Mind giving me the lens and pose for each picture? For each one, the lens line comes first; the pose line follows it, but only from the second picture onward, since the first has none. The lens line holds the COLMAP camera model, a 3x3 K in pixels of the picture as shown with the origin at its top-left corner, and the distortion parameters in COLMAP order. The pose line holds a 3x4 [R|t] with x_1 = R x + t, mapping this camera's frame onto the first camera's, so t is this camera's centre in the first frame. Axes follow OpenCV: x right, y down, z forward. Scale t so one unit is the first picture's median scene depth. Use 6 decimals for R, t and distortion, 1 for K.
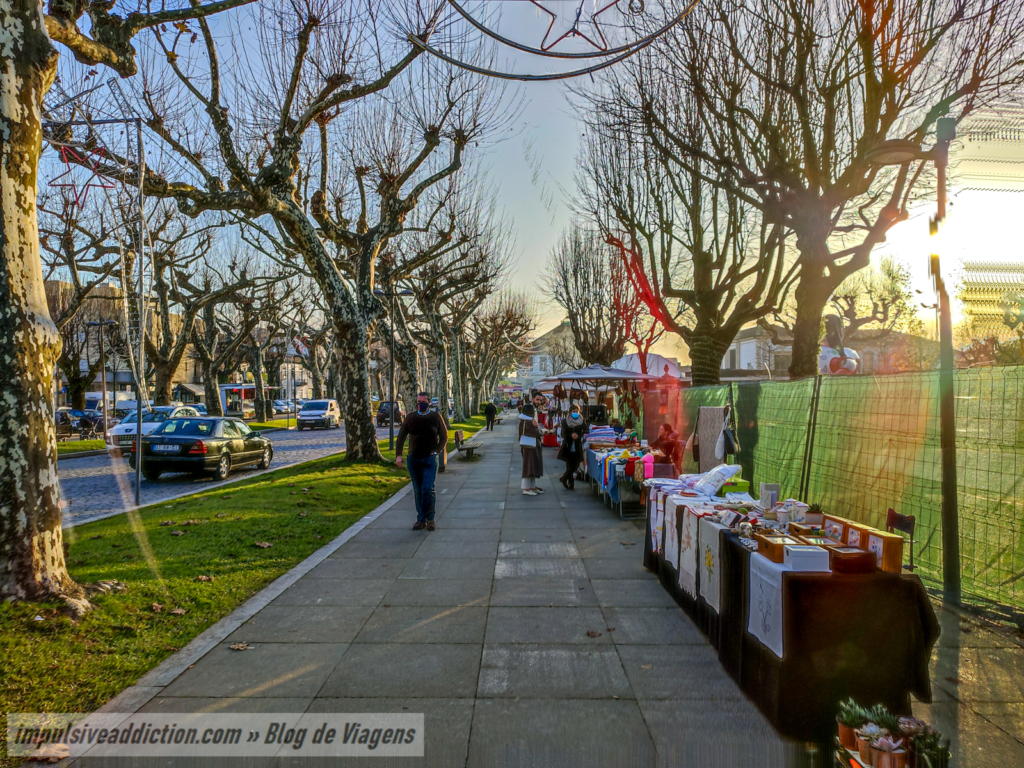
lens RADIAL K [[735.4, 0, 515.1], [0, 735.4, 379.4], [0, 0, 1]] dist [0.006530, -0.006792]
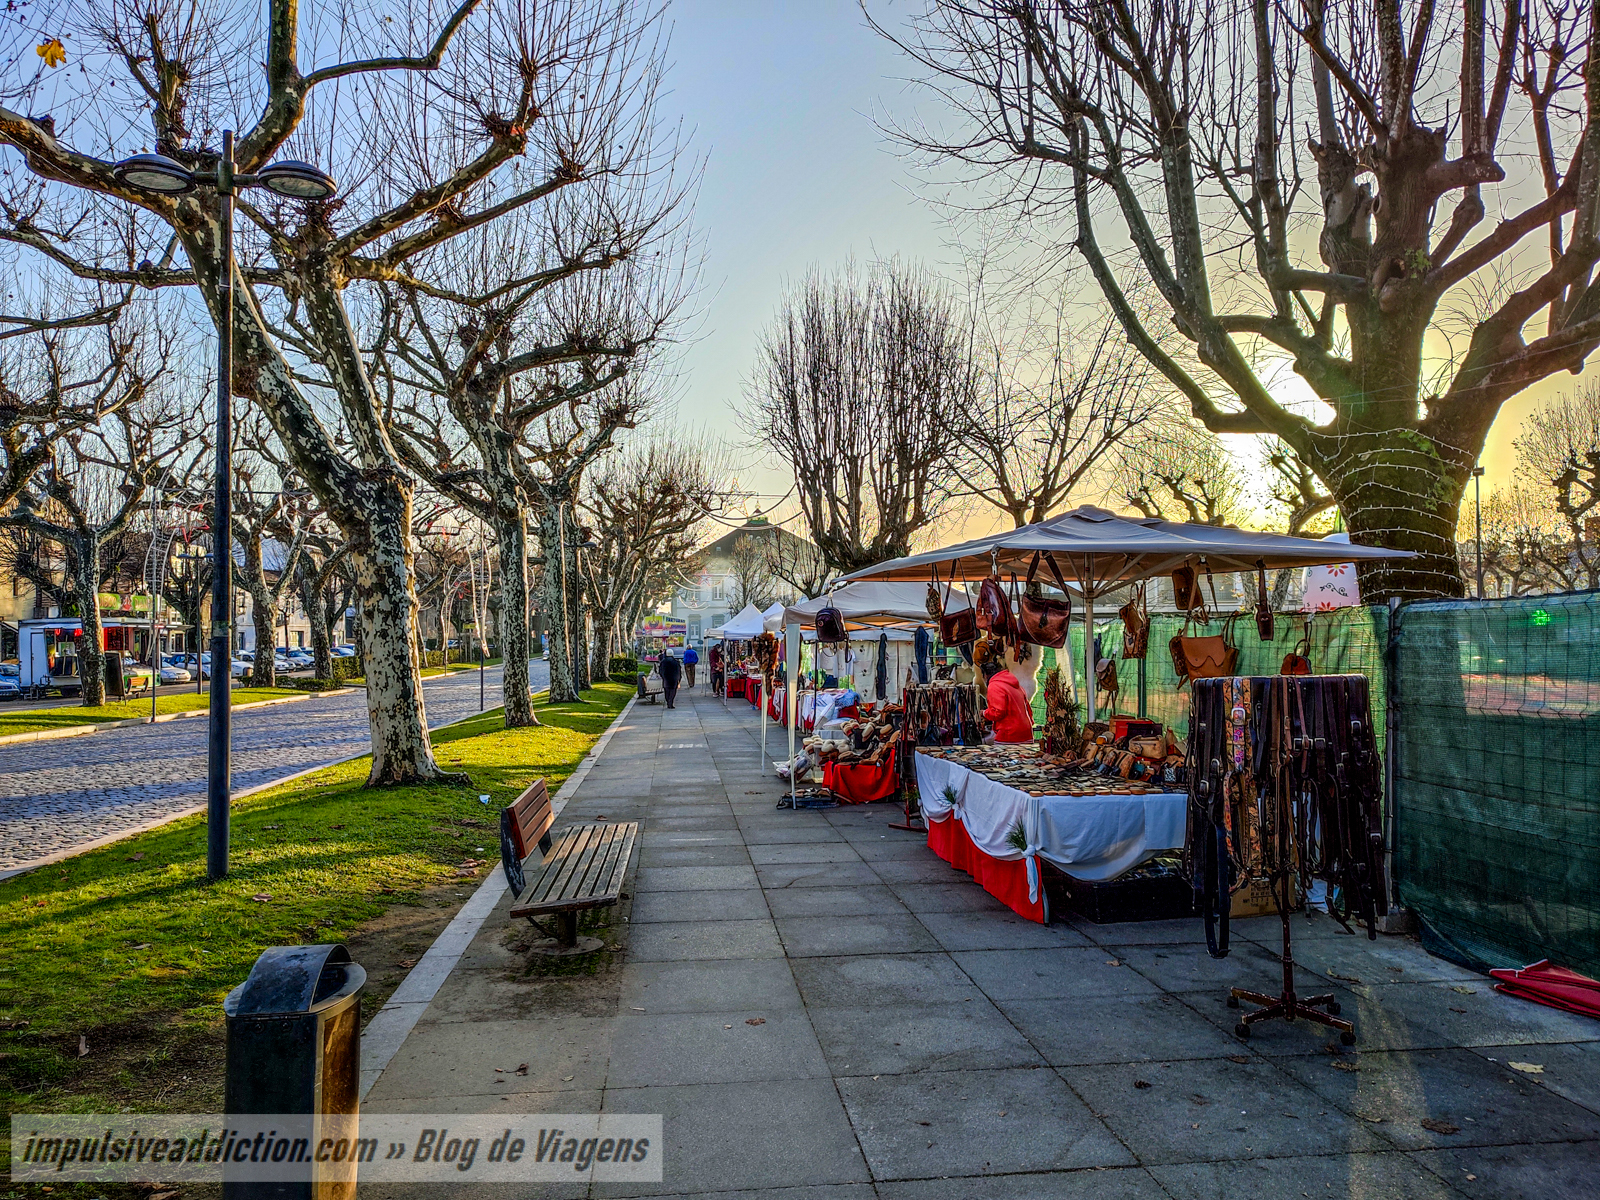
lens RADIAL K [[1149.1, 0, 804.8], [0, 1149.1, 592.8], [0, 0, 1]] dist [0.006530, -0.006792]
pose [[0.992574, 0.001899, 0.121631, -0.013739], [0.000755, 0.999763, -0.021769, 0.007154], [-0.121643, 0.021699, 0.992337, 0.254795]]
